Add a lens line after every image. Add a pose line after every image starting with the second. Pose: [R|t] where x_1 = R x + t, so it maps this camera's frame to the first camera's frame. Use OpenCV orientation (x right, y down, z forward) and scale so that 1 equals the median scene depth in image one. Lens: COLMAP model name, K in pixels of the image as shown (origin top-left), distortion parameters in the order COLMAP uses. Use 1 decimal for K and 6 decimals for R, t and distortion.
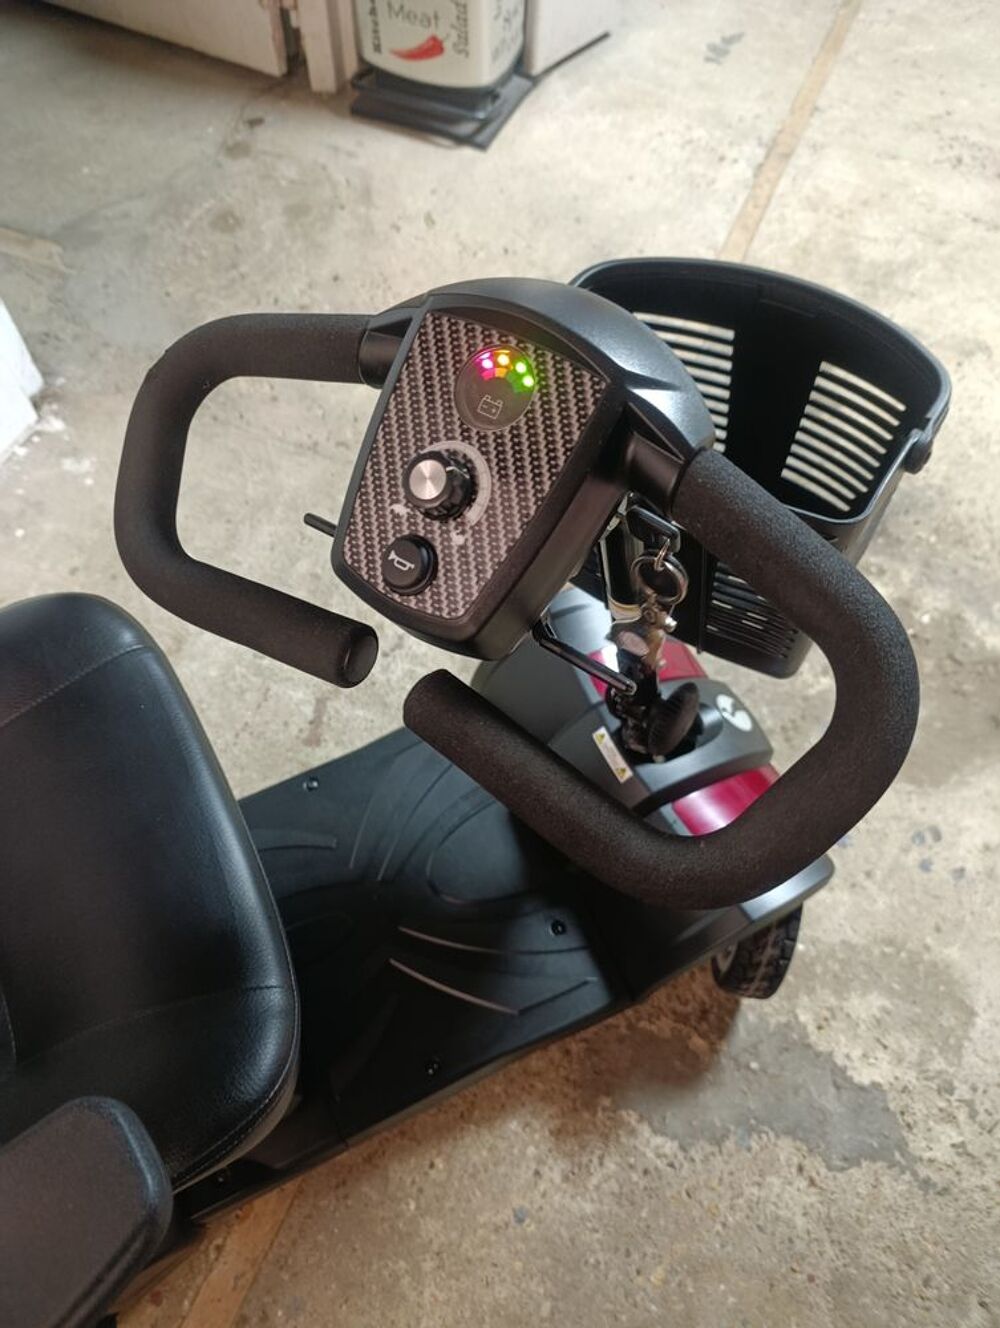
lens RADIAL K [[903.1, 0, 498.5], [0, 903.1, 667.7], [0, 0, 1]] dist [0.010240, -0.020442]
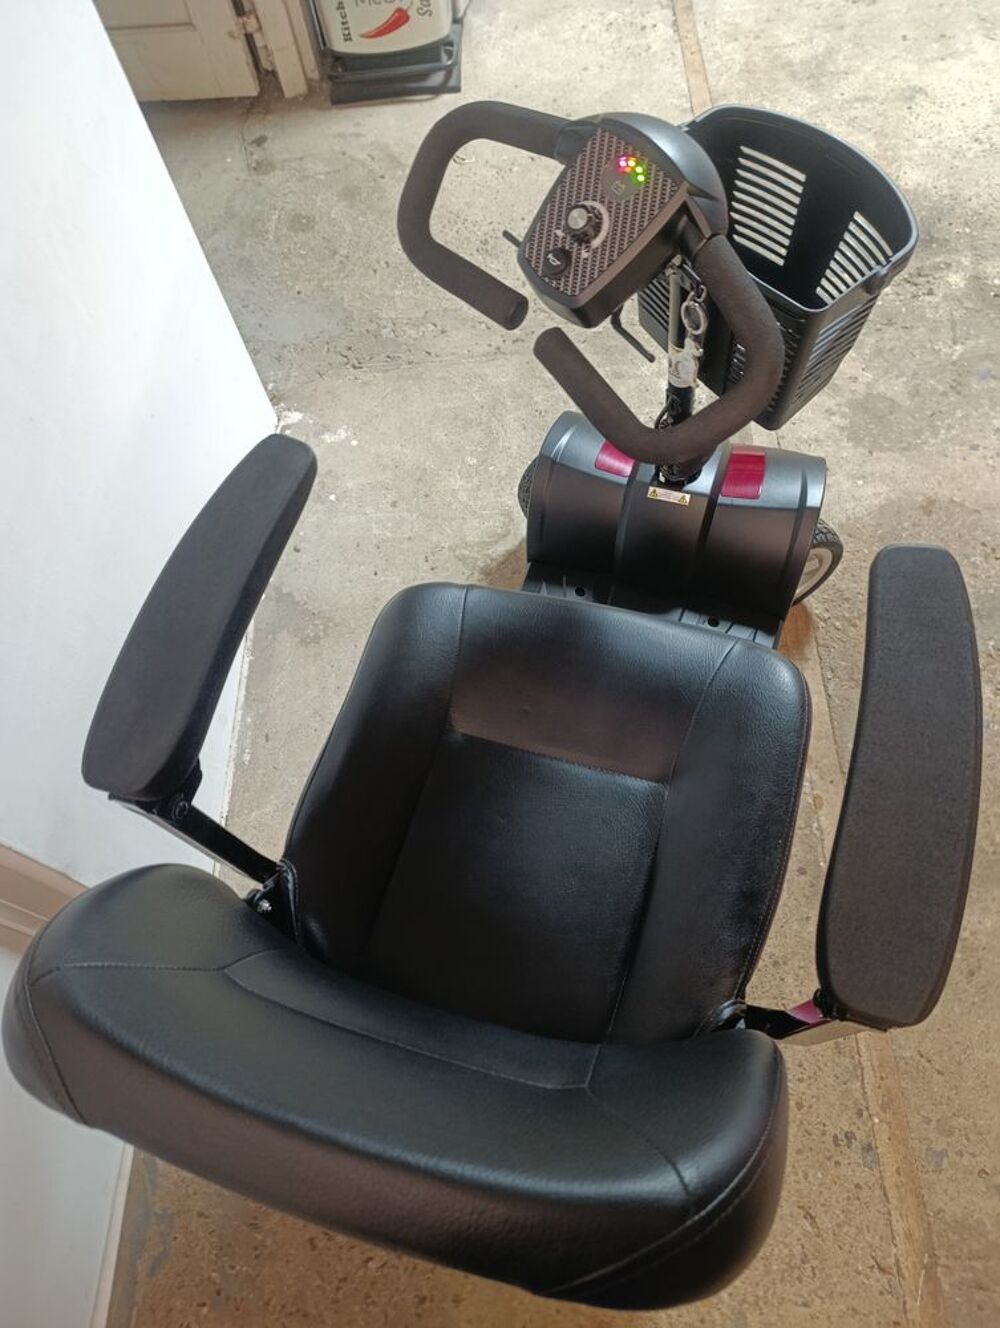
lens RADIAL K [[903.1, 0, 502.5], [0, 903.1, 659.2], [0, 0, 1]] dist [0.010240, -0.020442]
pose [[0.967081, 0.249835, -0.048343, 0.096783], [-0.235426, 0.950524, 0.202679, 0.336548], [0.096588, -0.184625, 0.978051, -1.101381]]
